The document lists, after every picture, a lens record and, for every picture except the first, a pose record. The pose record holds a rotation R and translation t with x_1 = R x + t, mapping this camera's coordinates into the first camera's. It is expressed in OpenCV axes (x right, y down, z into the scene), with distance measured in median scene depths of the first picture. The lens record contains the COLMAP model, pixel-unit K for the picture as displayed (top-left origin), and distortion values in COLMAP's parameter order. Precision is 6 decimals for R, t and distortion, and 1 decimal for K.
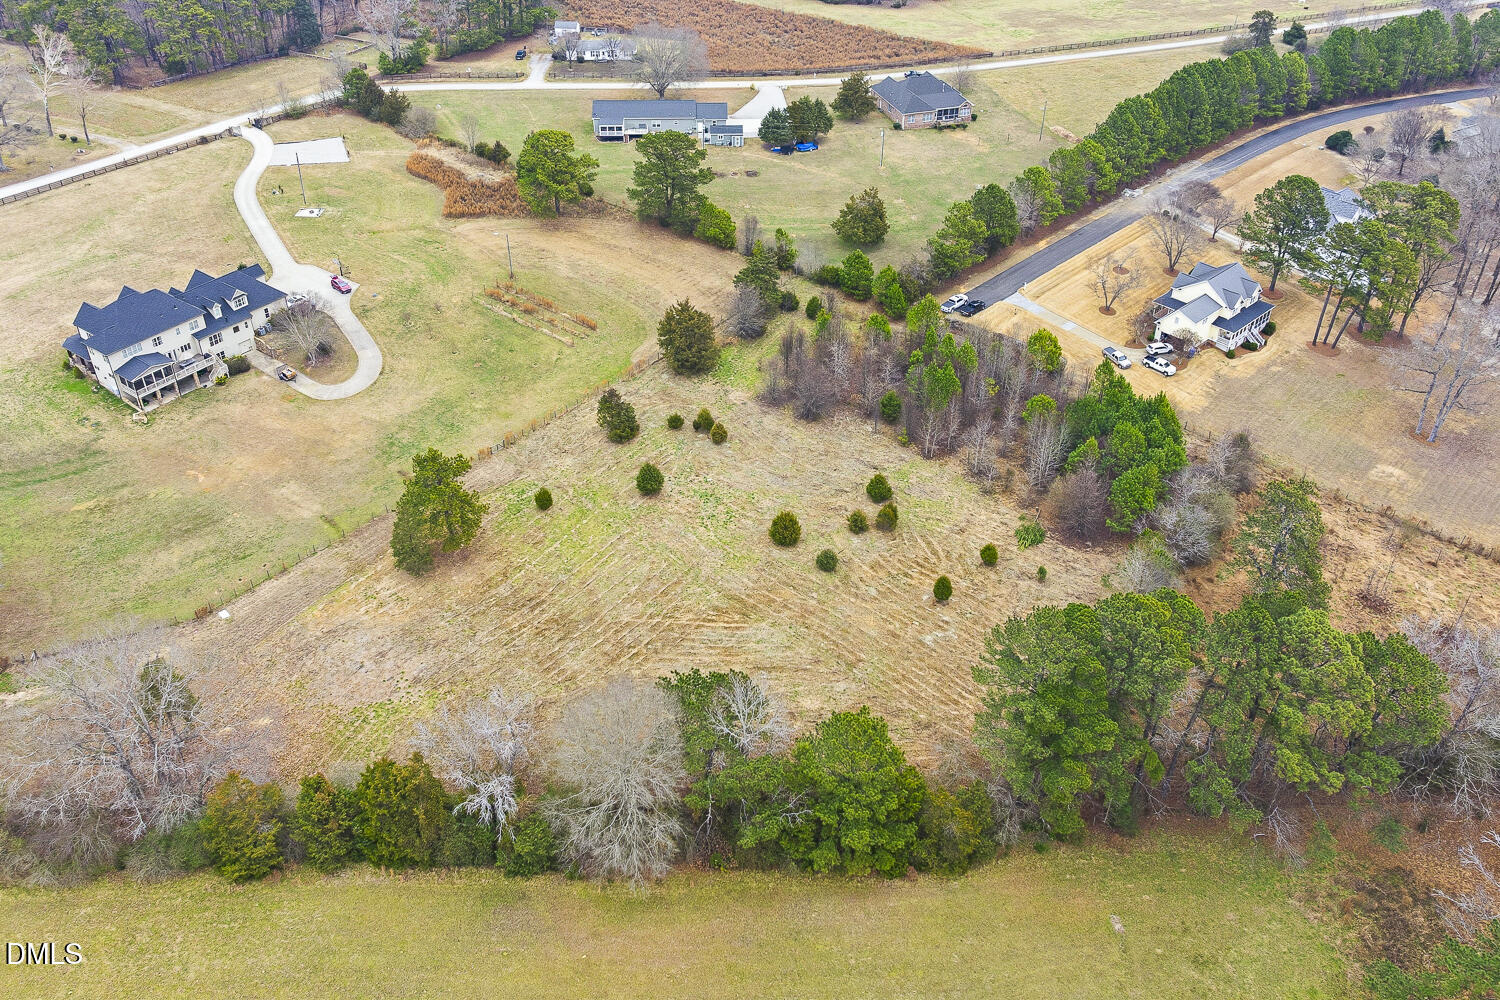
lens RADIAL K [[1247.2, 0, 758.4], [0, 1247.2, 496.5], [0, 0, 1]] dist [-0.019246, -0.005837]
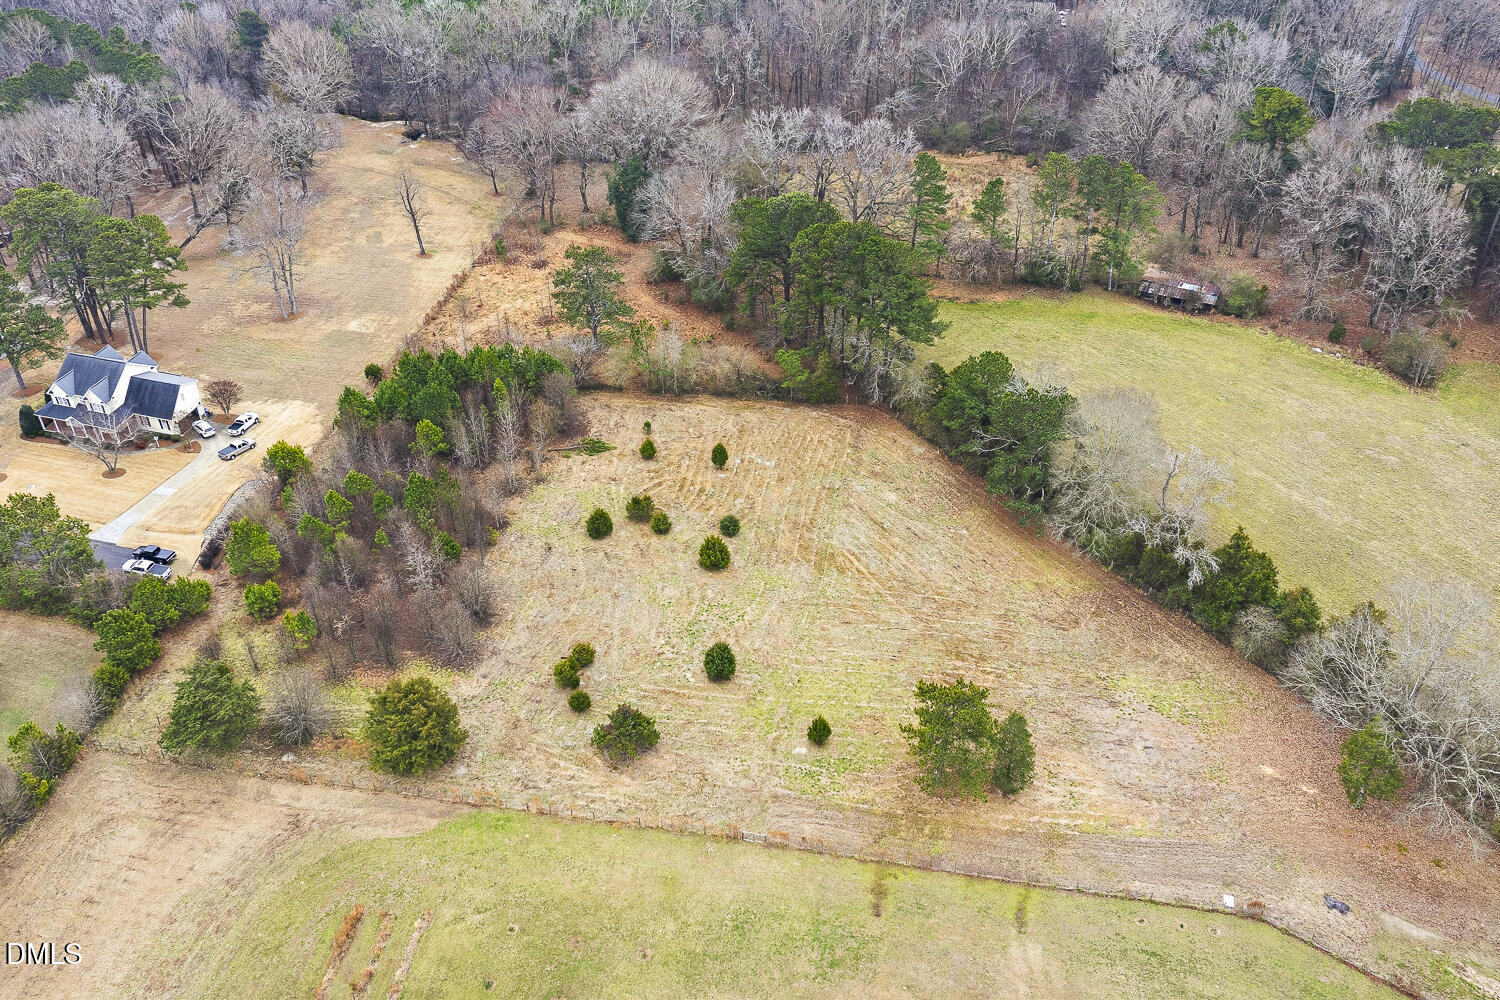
lens RADIAL K [[1247.2, 0, 762.6], [0, 1247.2, 491.8], [0, 0, 1]] dist [-0.019246, -0.005837]
pose [[-0.497857, -0.517242, 0.696132, -0.531304], [0.510632, 0.473969, 0.717362, -0.552393], [-0.700994, 0.712611, 0.028152, 0.773225]]
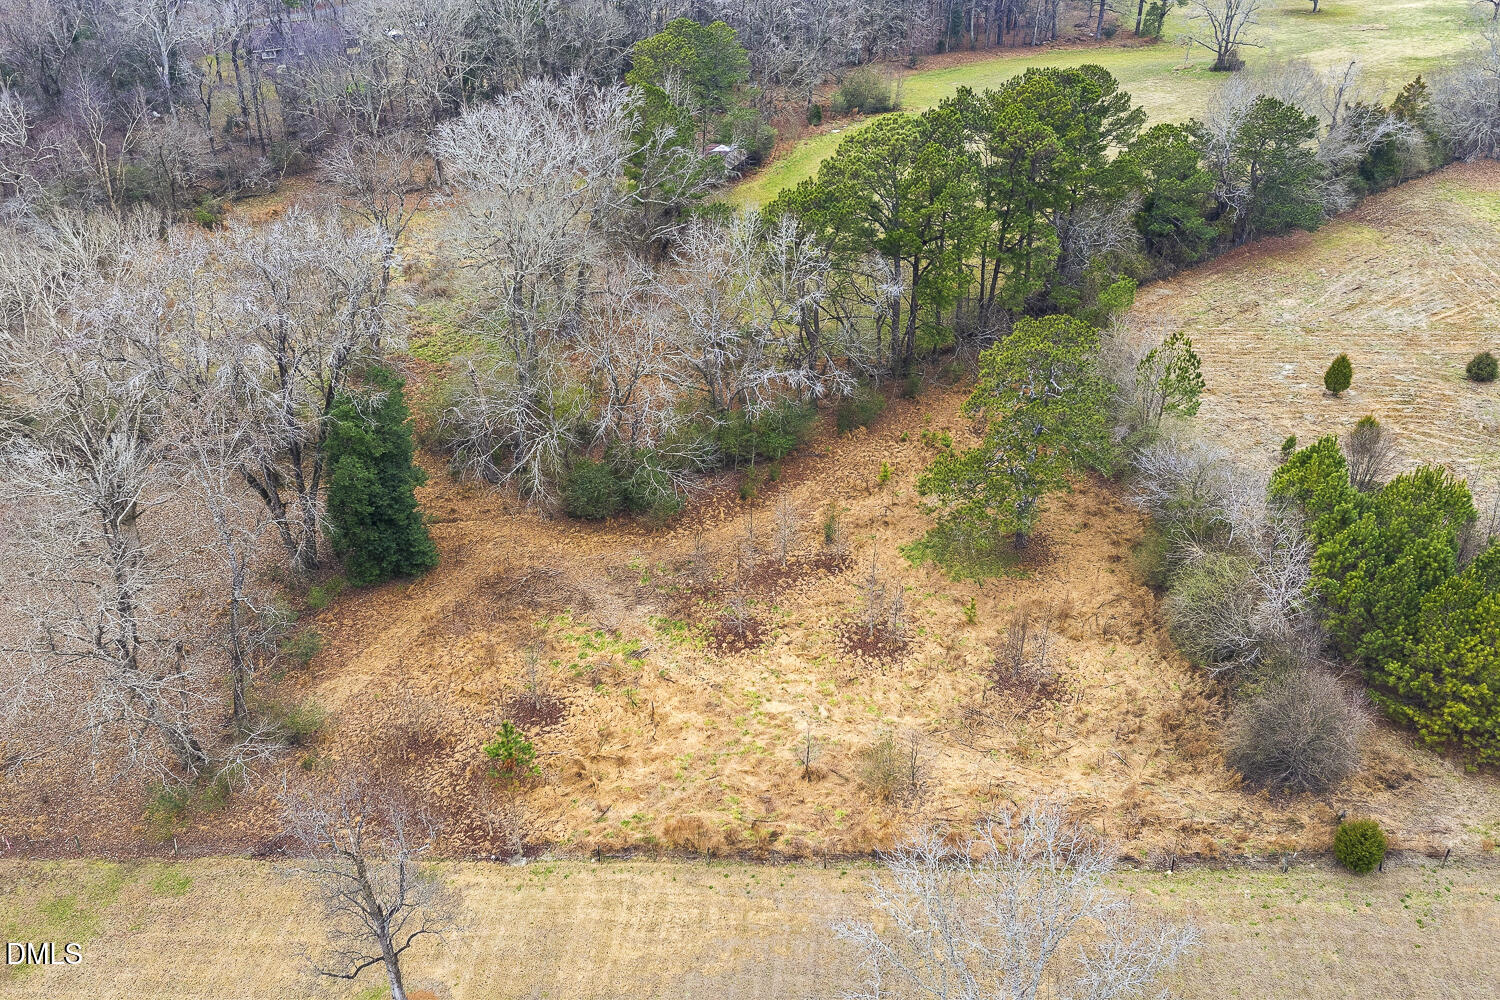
lens RADIAL K [[1247.2, 0, 759.7], [0, 1247.2, 497.3], [0, 0, 1]] dist [-0.019246, -0.005837]
pose [[-0.830169, 0.279930, -0.482140, 0.650699], [-0.339976, 0.431212, 0.835747, -0.317249], [0.441856, 0.857727, -0.262809, 0.884949]]
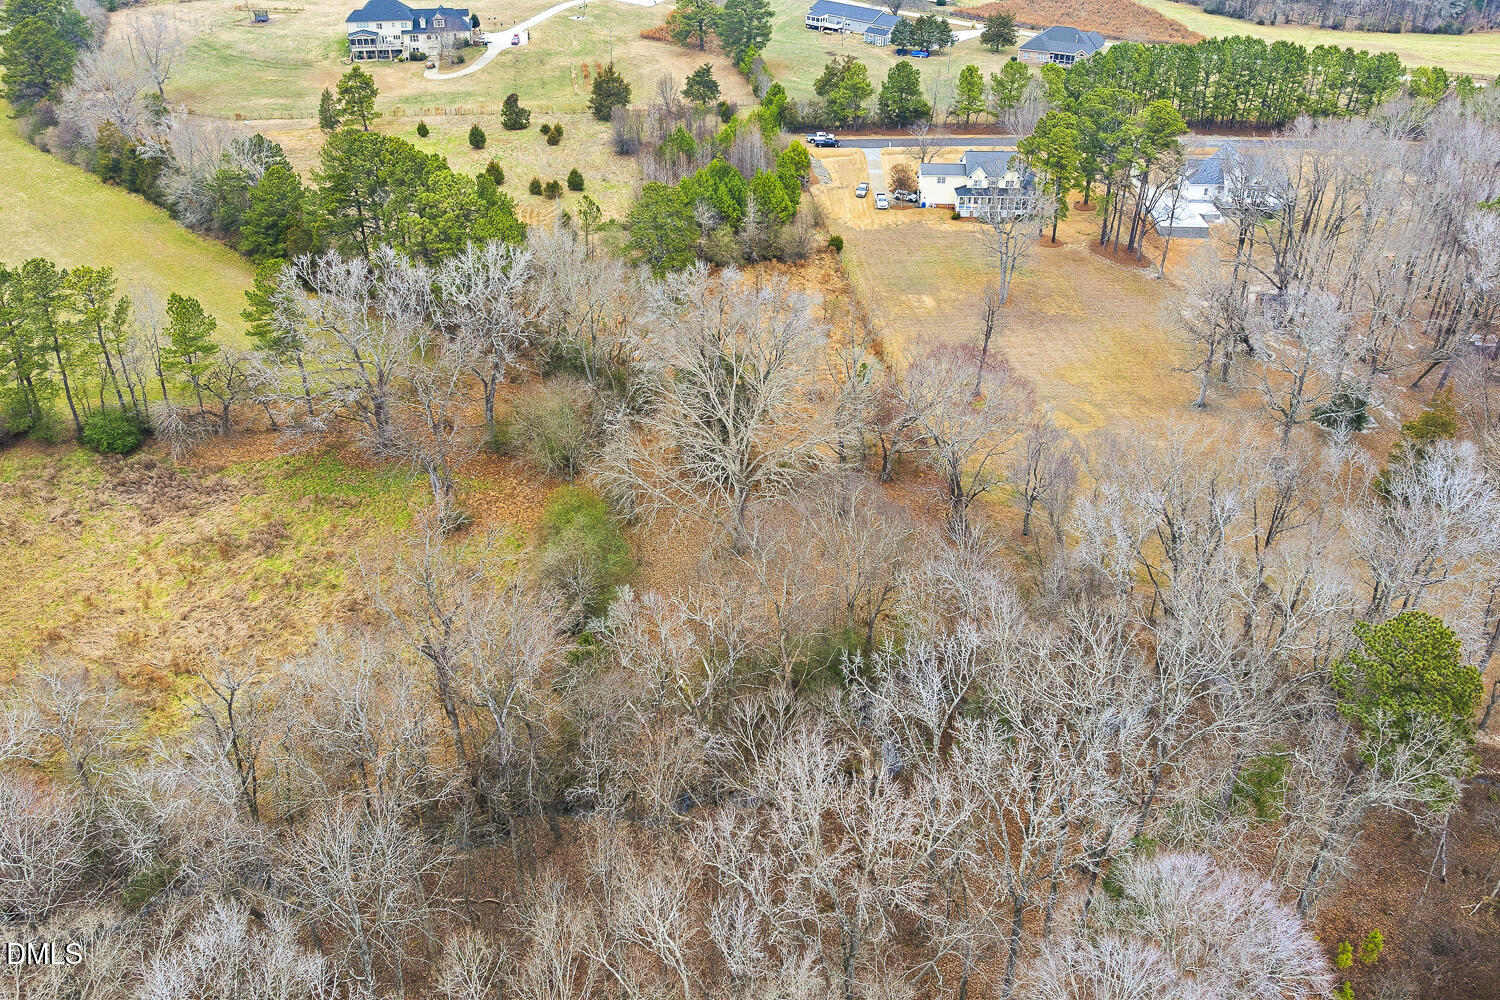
lens RADIAL K [[1247.2, 0, 755.1], [0, 1247.2, 504.4], [0, 0, 1]] dist [-0.019246, -0.005837]
pose [[0.712608, 0.377805, -0.591146, 1.071809], [-0.420612, 0.904458, 0.071010, 0.123131], [0.561494, 0.198041, 0.803433, 0.052596]]
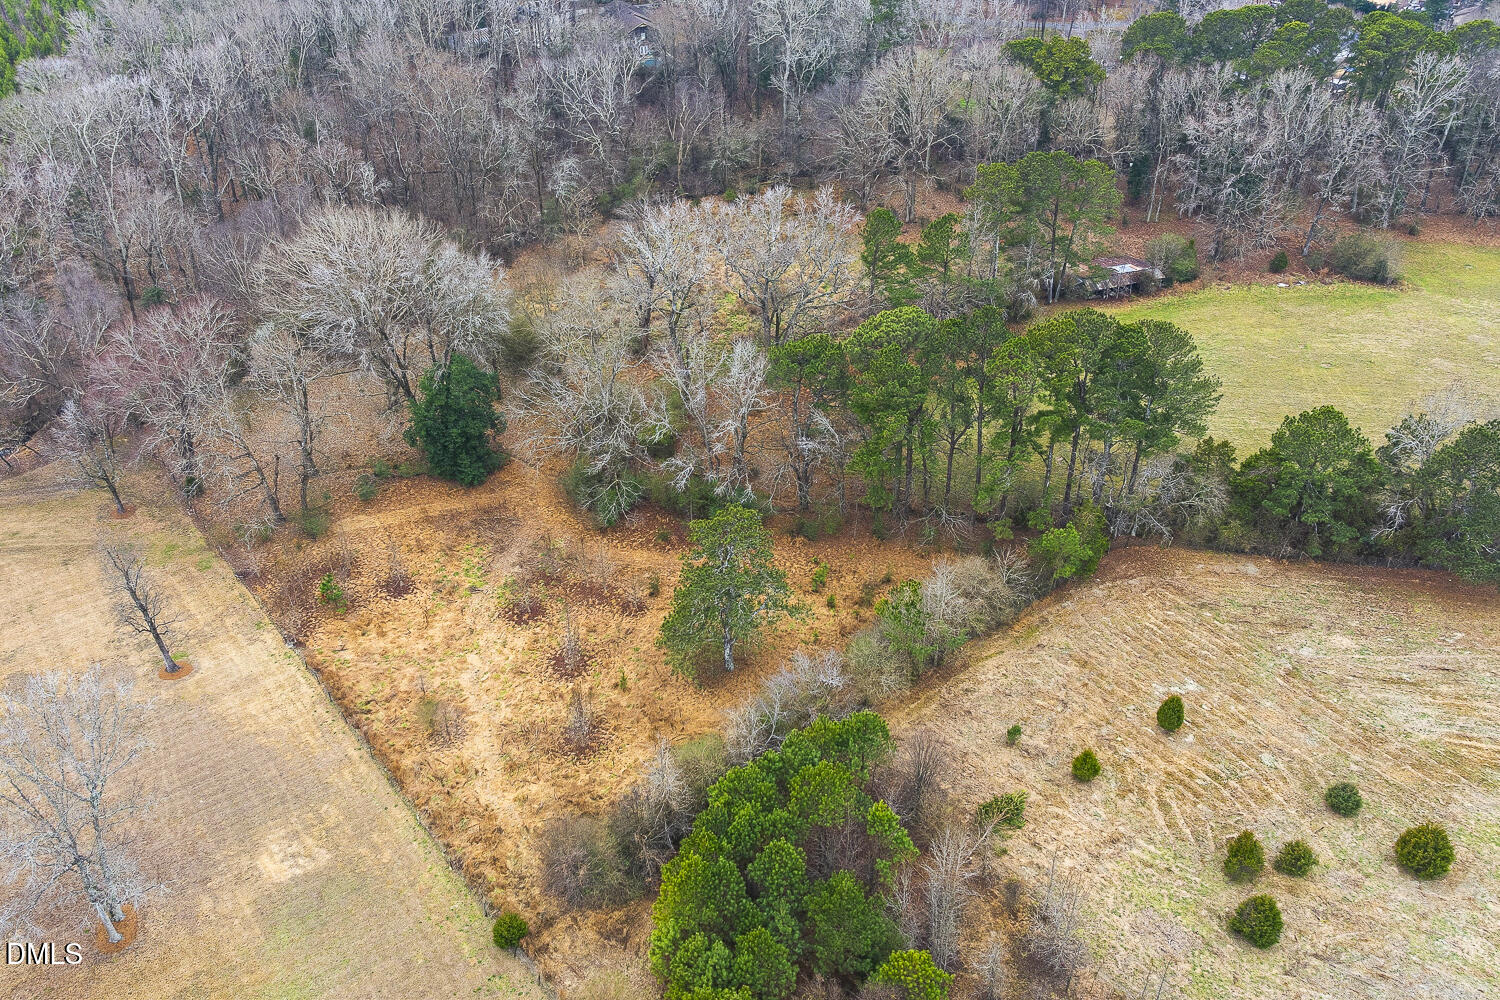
lens RADIAL K [[1247.2, 0, 759.5], [0, 1247.2, 487.9], [0, 0, 1]] dist [-0.019246, -0.005837]
pose [[-0.967080, -0.151559, 0.204415, 0.200892], [0.145582, 0.329333, 0.932923, -0.538591], [-0.208713, 0.931971, -0.296428, 0.914273]]
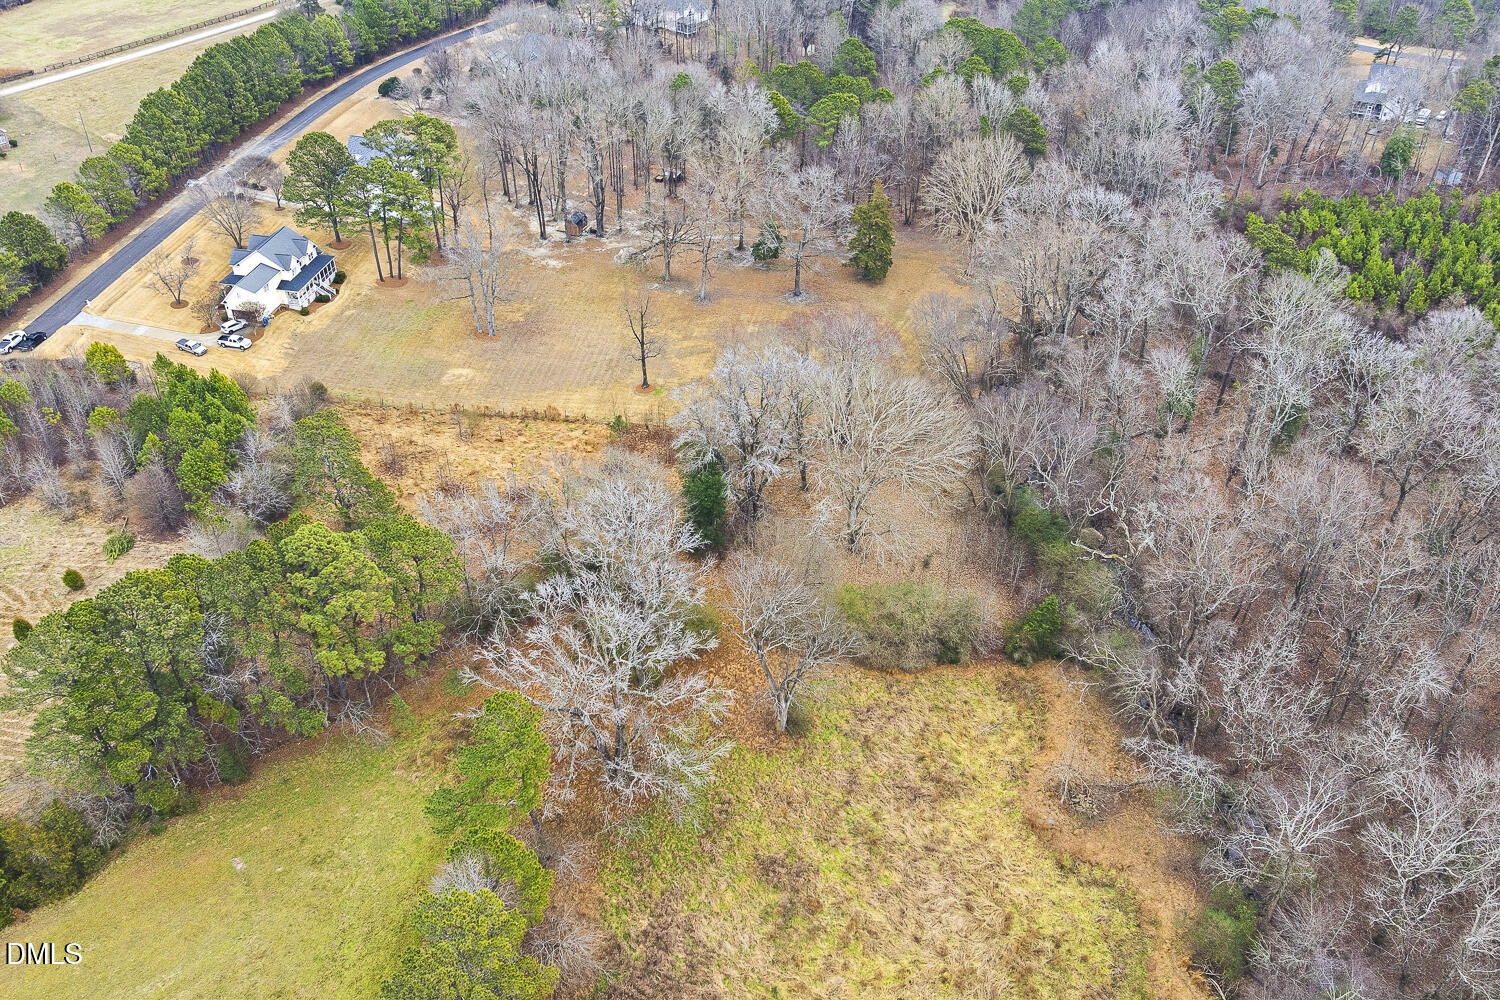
lens RADIAL K [[1247.2, 0, 758.2], [0, 1247.2, 495.8], [0, 0, 1]] dist [-0.019246, -0.005837]
pose [[0.824866, -0.345989, 0.447089, 0.181808], [0.336023, 0.936047, 0.104426, 0.053975], [-0.454626, 0.064095, 0.888373, -0.106942]]
